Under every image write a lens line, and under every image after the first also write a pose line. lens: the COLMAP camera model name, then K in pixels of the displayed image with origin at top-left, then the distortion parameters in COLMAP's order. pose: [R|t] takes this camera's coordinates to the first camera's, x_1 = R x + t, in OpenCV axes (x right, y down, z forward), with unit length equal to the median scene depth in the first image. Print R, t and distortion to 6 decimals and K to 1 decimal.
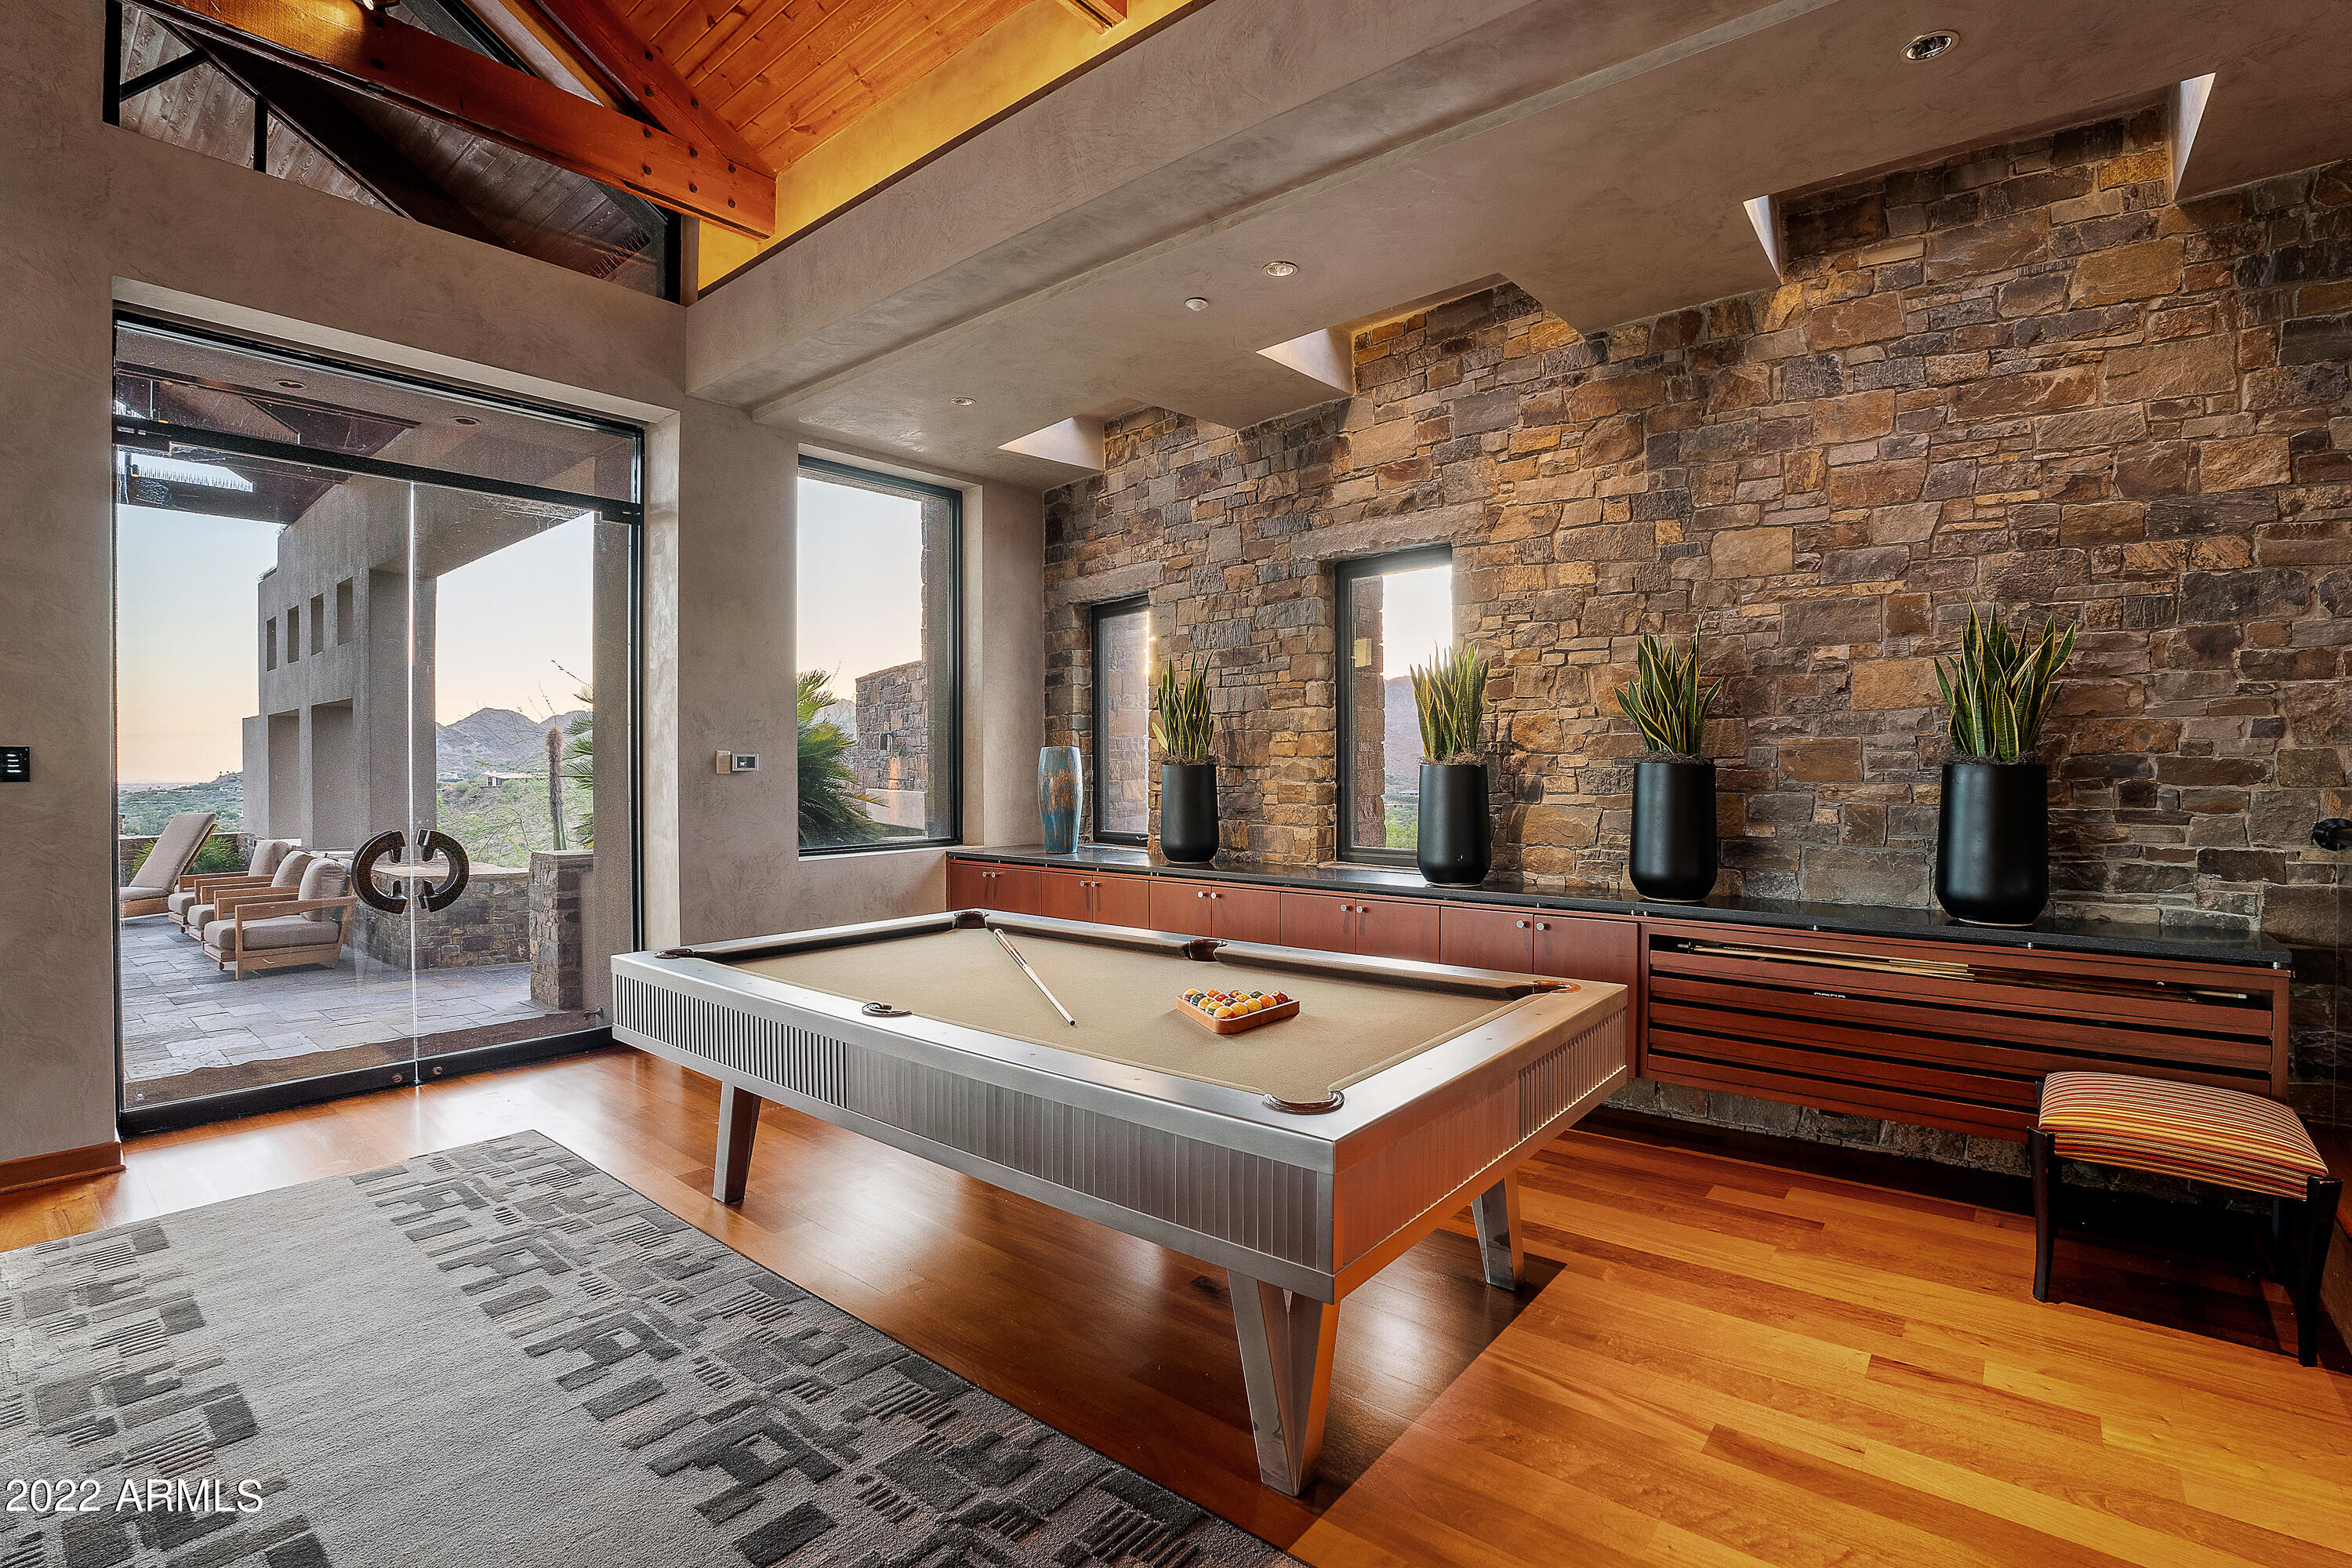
lens RADIAL K [[1077.8, 0, 1181.9], [0, 1077.8, 772.4], [0, 0, 1]] dist [-0.081692, 0.022737]
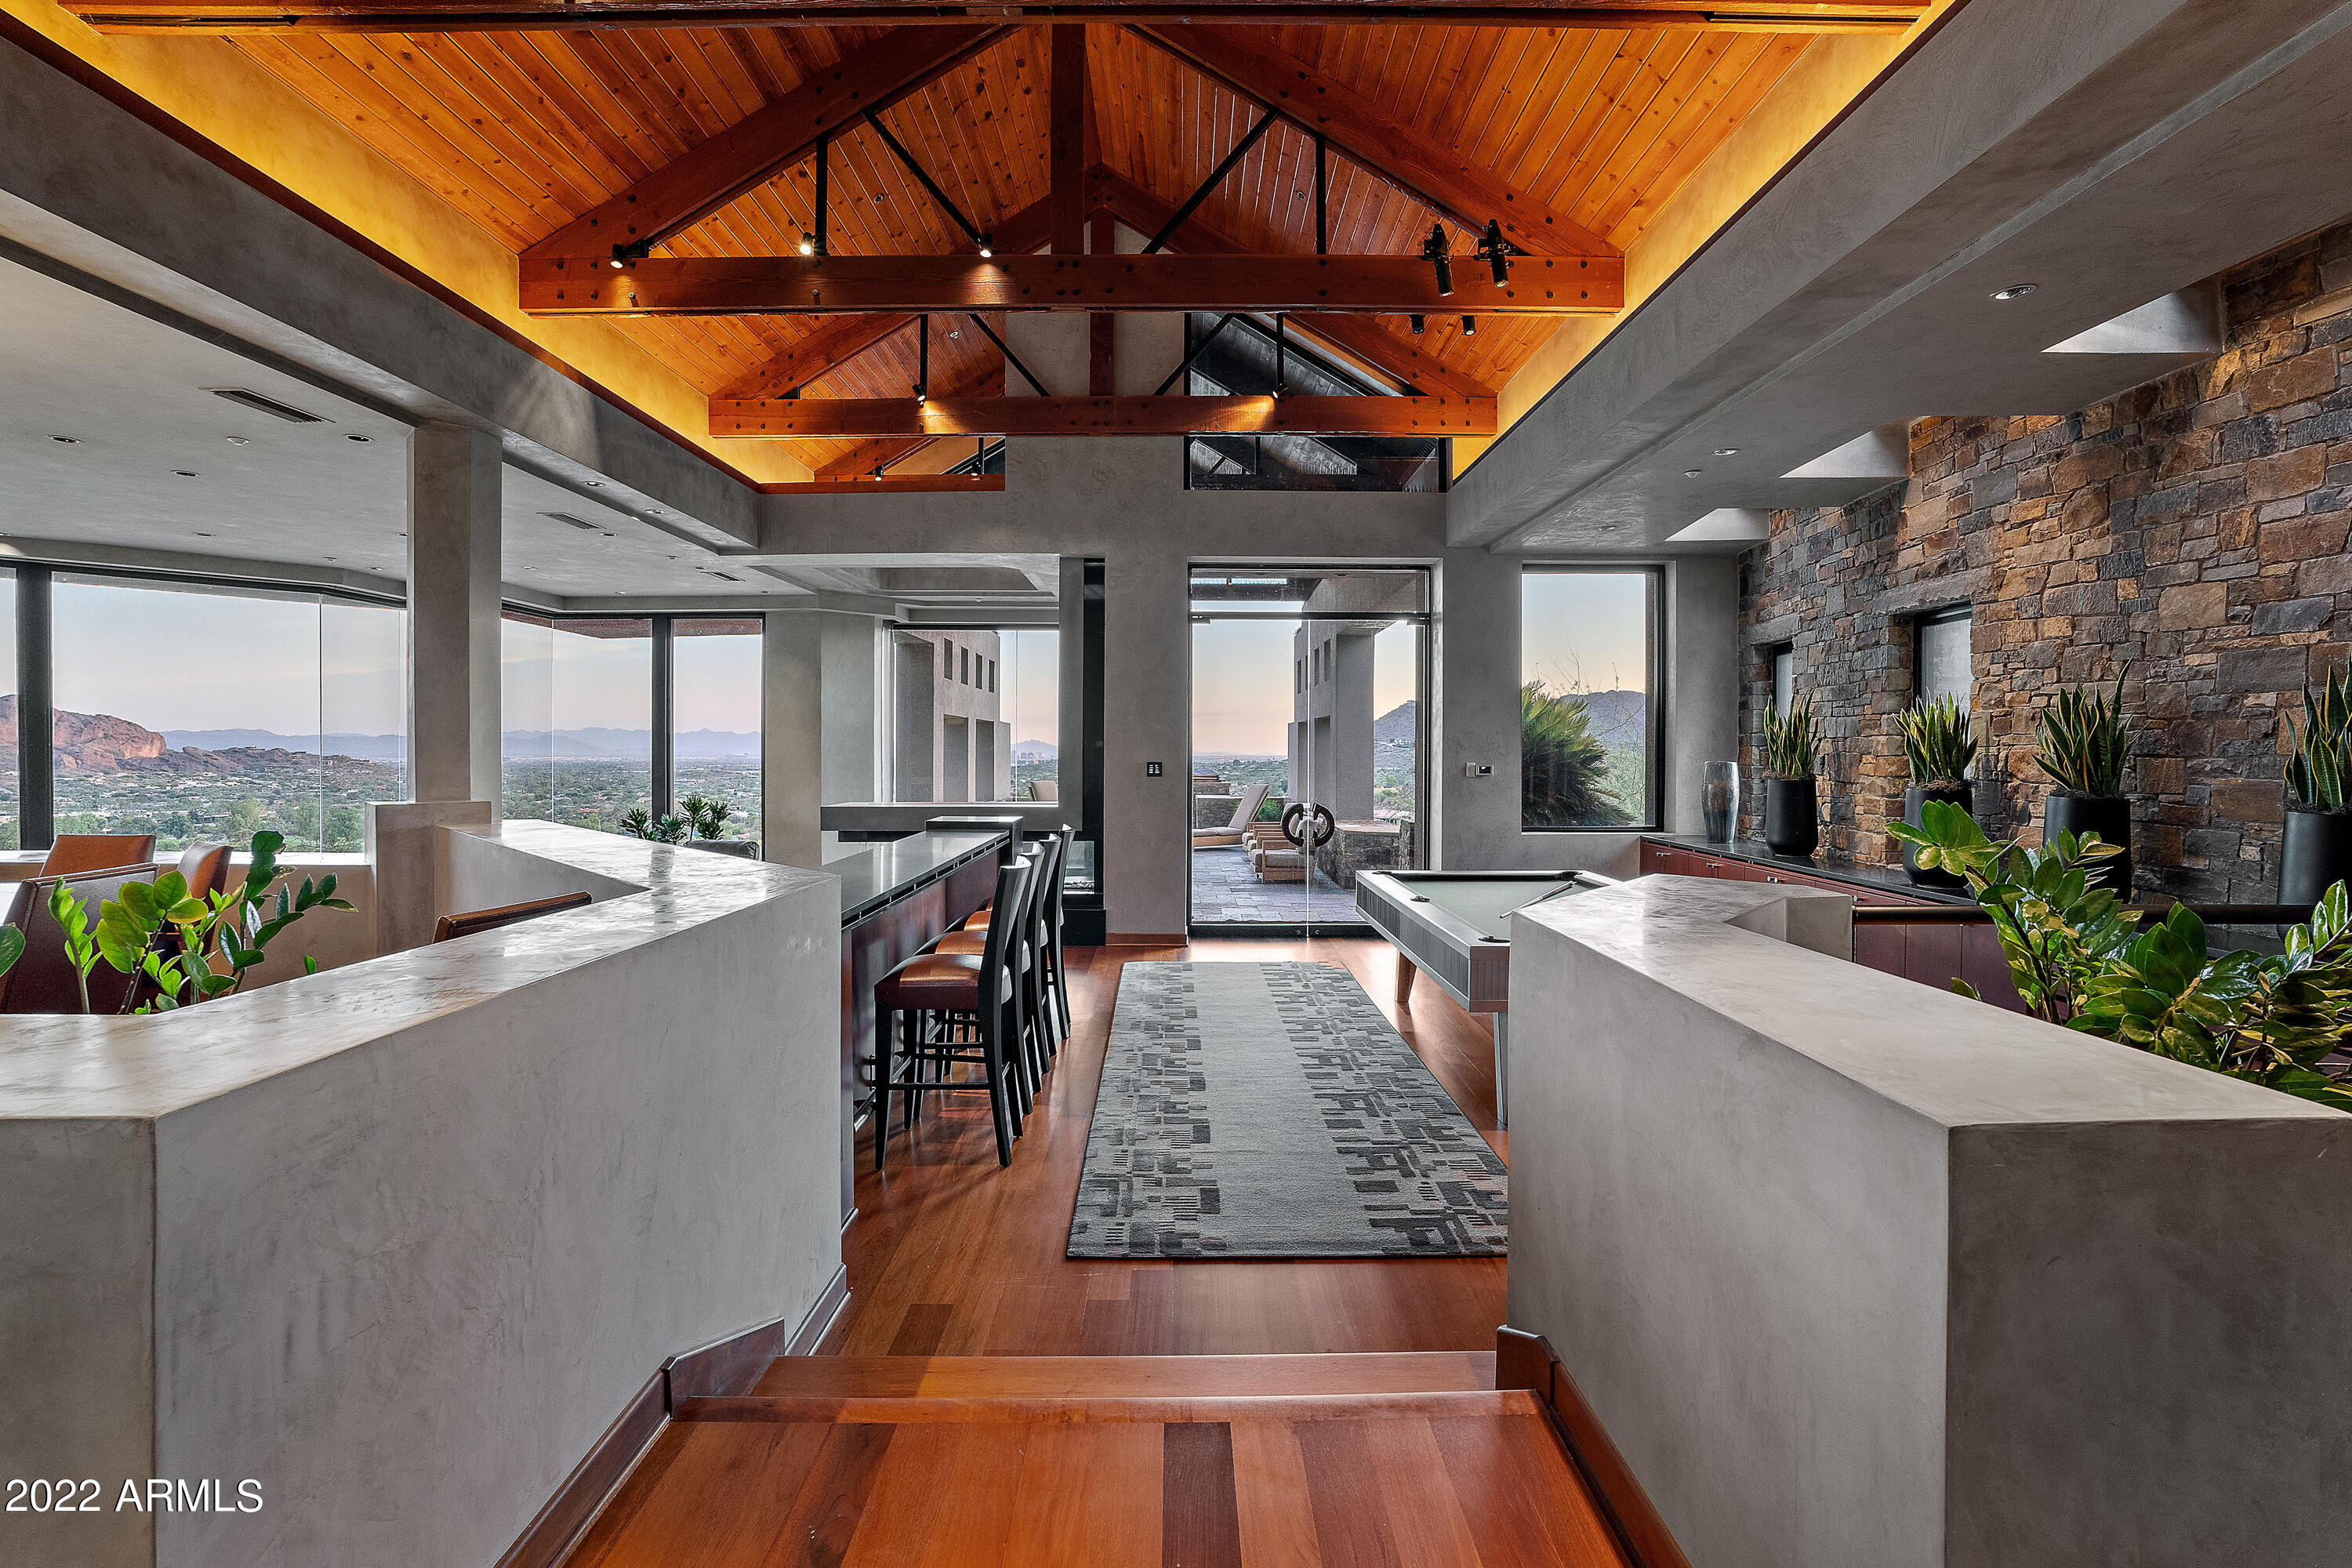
lens RADIAL K [[1052.1, 0, 1174.9], [0, 1052.1, 751.9], [0, 0, 1]] dist [-0.044259, 0.019809]
pose [[0.633853, 0.010179, -0.773386, 0.610487], [-0.011623, 0.999926, 0.003635, -0.044072], [0.773366, 0.006685, 0.633924, -0.426329]]
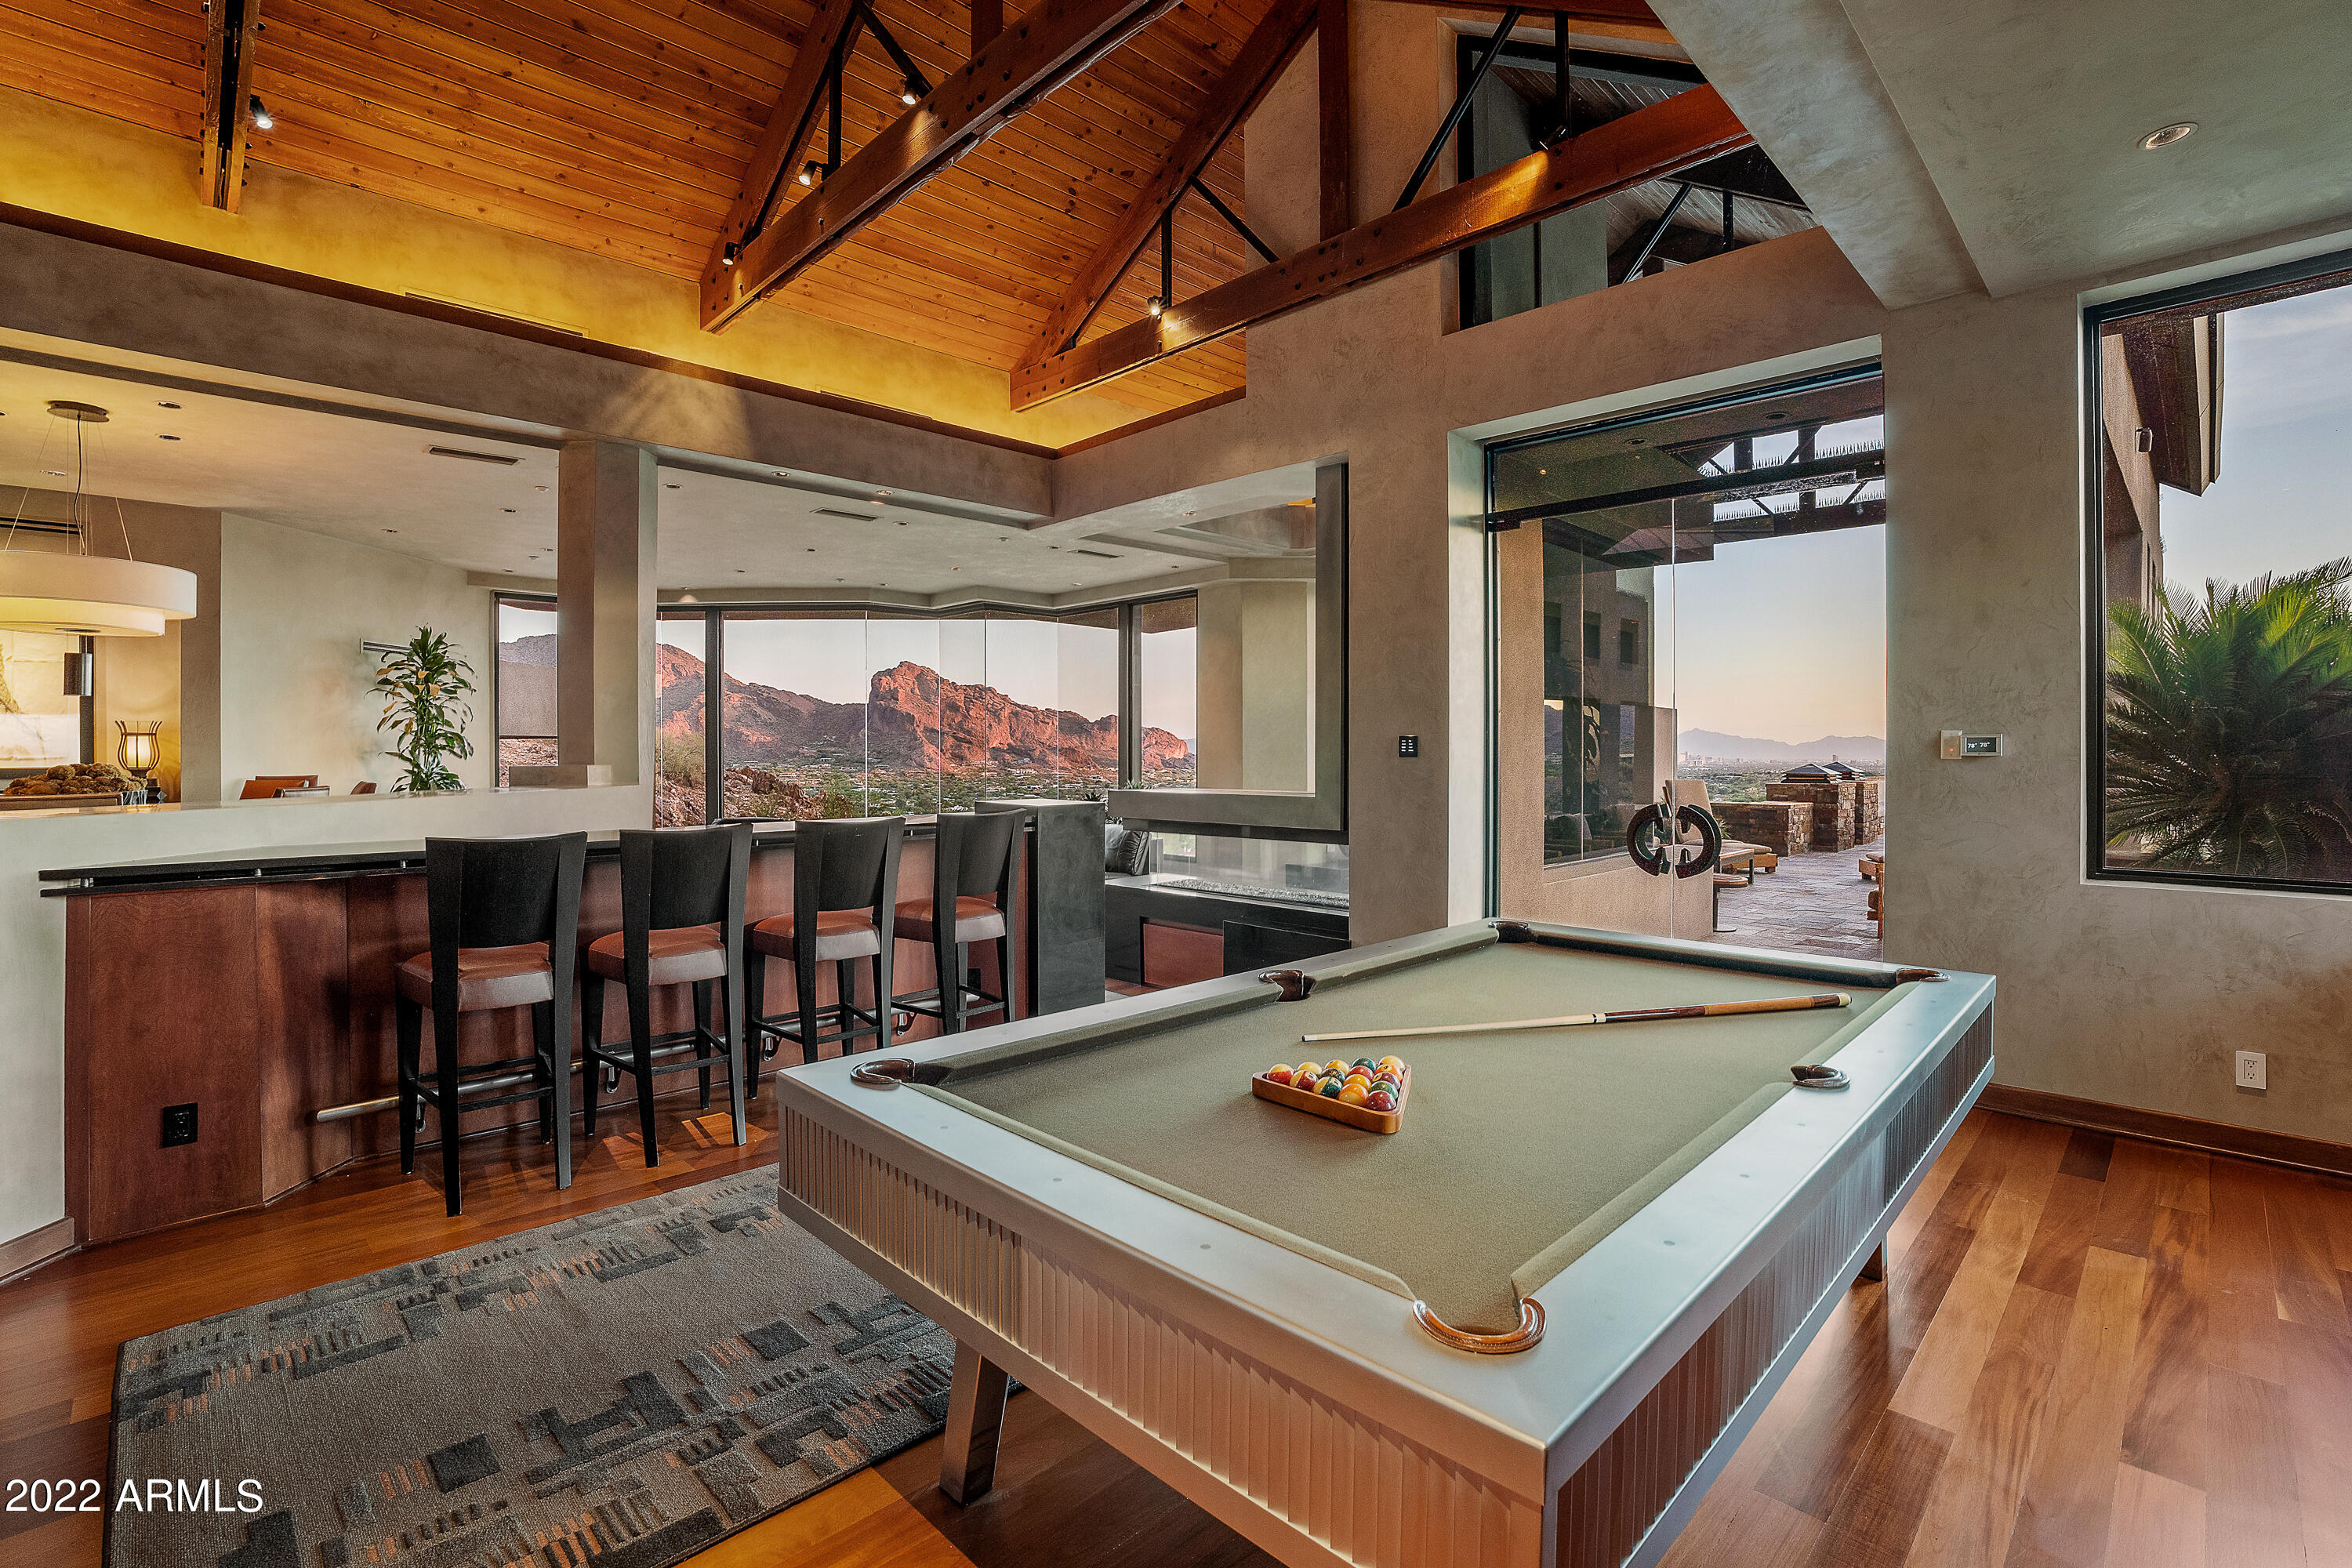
lens RADIAL K [[1066.1, 0, 1170.5], [0, 1066.1, 754.7], [0, 0, 1]] dist [-0.068293, 0.021430]
pose [[-0.103629, 0.010921, -0.994556, 0.473503], [-0.005897, 0.999915, 0.011594, -0.009398], [0.994599, 0.007066, -0.103556, 0.583150]]
